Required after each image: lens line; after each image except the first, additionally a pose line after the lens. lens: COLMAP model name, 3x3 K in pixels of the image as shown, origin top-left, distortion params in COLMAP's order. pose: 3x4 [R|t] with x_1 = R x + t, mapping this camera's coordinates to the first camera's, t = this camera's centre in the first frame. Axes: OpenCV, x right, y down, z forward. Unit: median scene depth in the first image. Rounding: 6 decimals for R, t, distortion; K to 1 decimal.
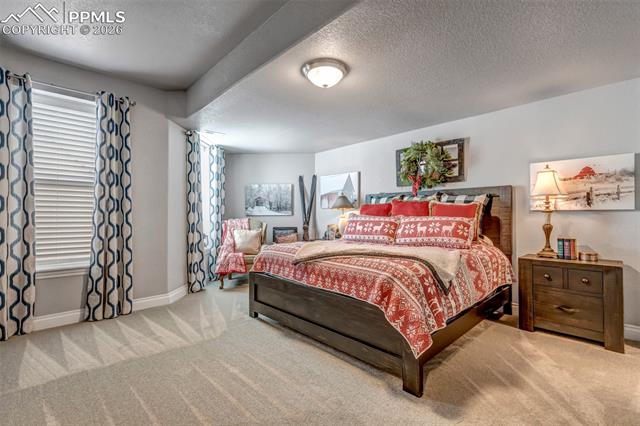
lens RADIAL K [[305.8, 0, 324.9], [0, 305.8, 214.6], [0, 0, 1]] dist [0.000700, -0.000119]
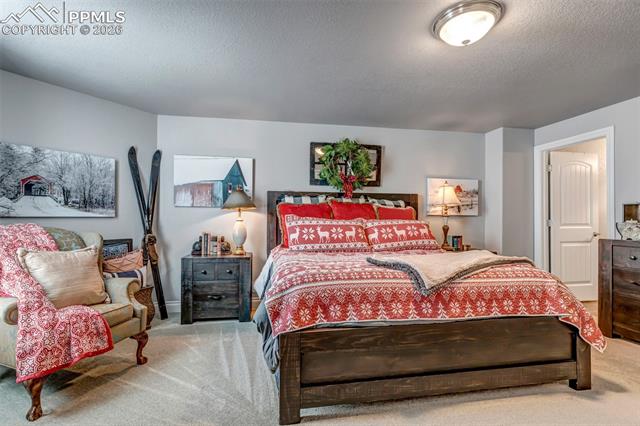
lens RADIAL K [[305.8, 0, 324.9], [0, 305.8, 214.6], [0, 0, 1]] dist [0.000700, -0.000119]
pose [[0.531480, 0.014413, 0.846948, -0.547348], [-0.007323, 0.999896, -0.012420, 0.002955], [-0.847039, 0.000399, 0.531530, 0.601885]]
